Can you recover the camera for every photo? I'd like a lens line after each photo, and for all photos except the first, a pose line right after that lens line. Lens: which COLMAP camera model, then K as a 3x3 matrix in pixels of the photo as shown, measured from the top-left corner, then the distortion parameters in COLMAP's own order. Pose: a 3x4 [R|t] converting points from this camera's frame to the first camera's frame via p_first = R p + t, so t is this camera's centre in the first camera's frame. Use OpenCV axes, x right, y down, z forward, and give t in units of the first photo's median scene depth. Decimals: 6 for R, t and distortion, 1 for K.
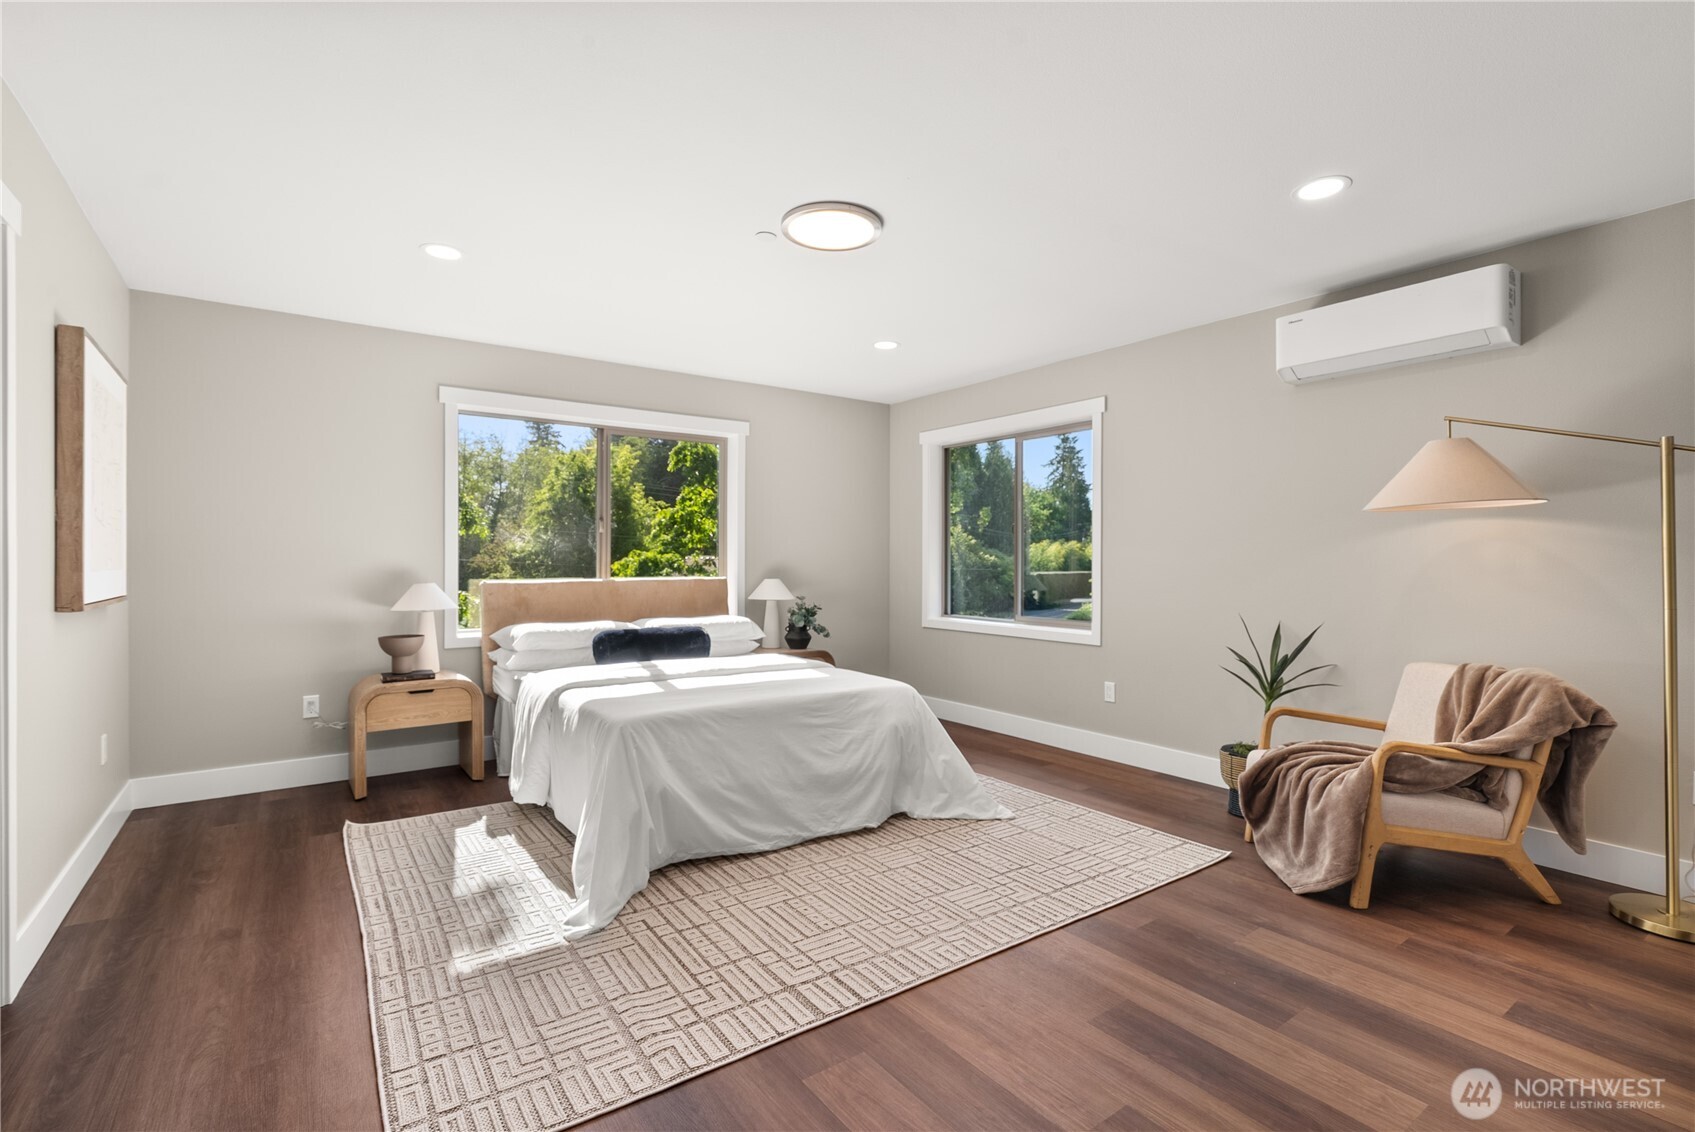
lens RADIAL K [[772.3, 0, 843.0], [0, 772.3, 550.6], [0, 0, 1]] dist [-0.007641, 0.002425]
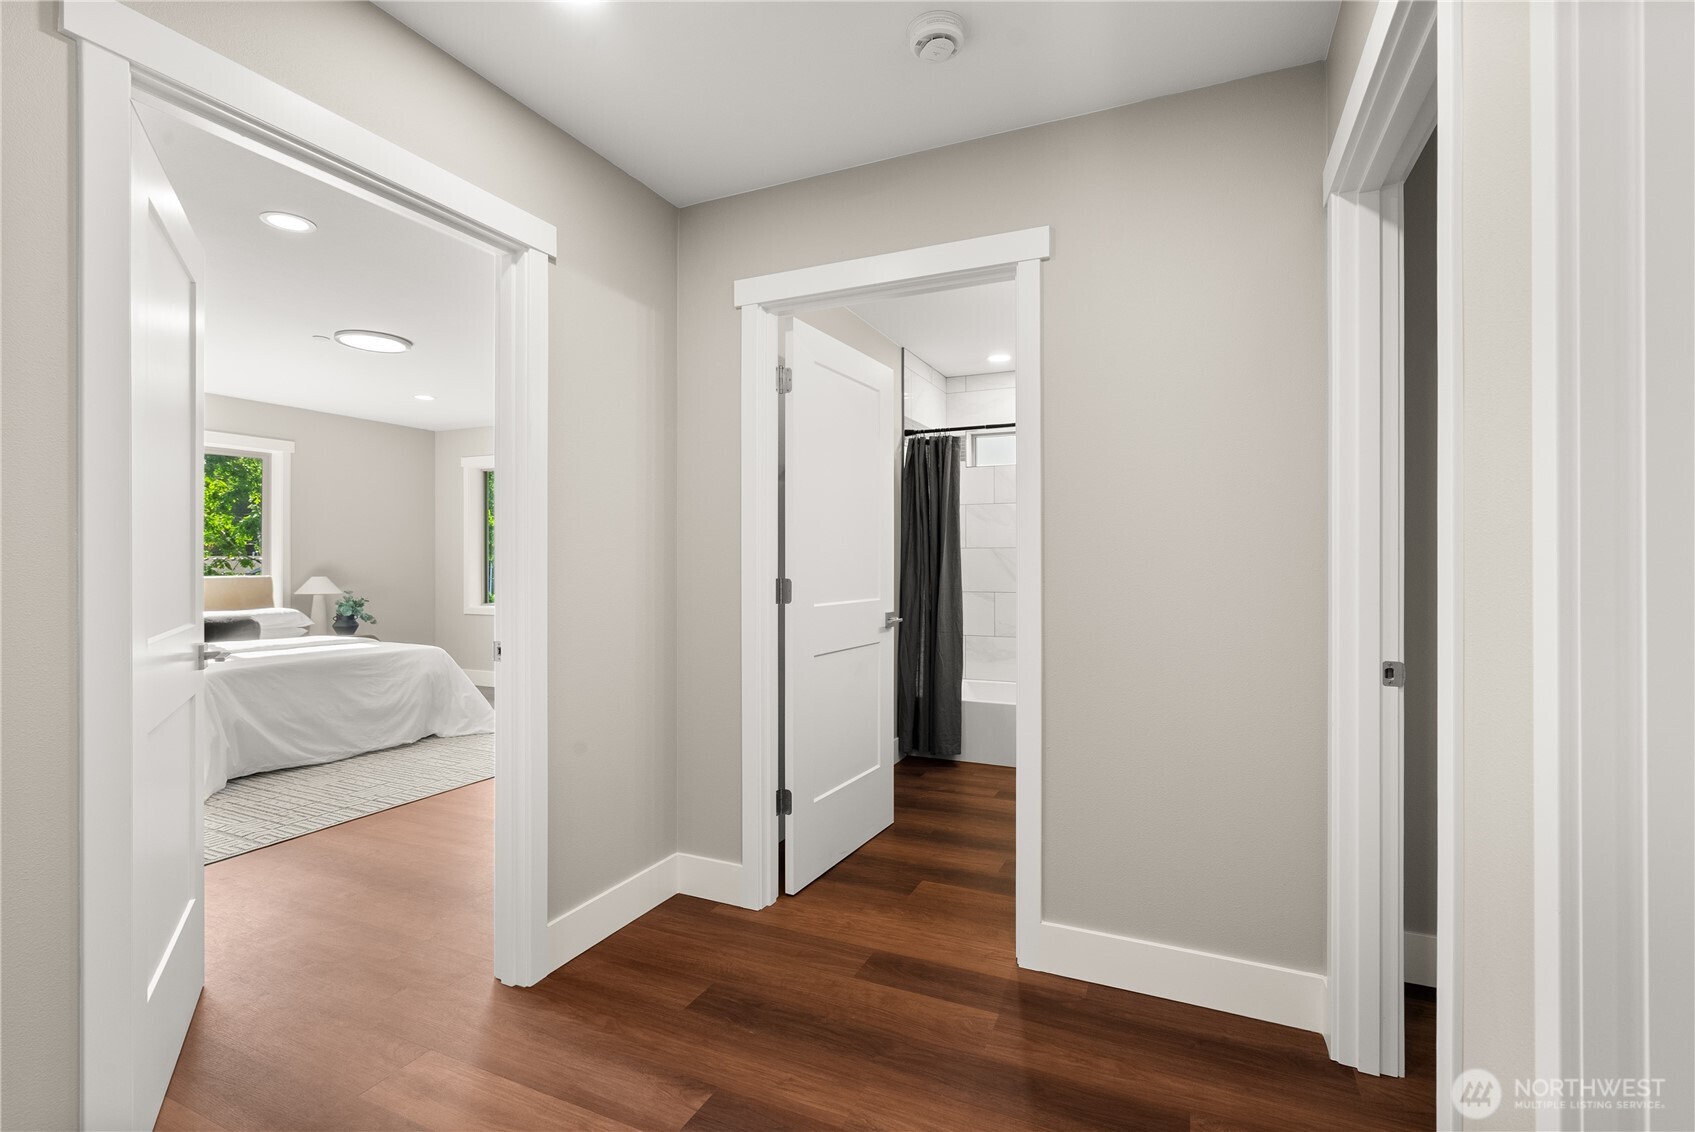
lens RADIAL K [[772.3, 0, 850.7], [0, 772.3, 565.1], [0, 0, 1]] dist [-0.007641, 0.002425]
pose [[0.863318, -0.003022, 0.504652, 0.024074], [-0.005894, 0.999854, 0.016069, -0.006149], [-0.504626, -0.016847, 0.863174, -0.646546]]
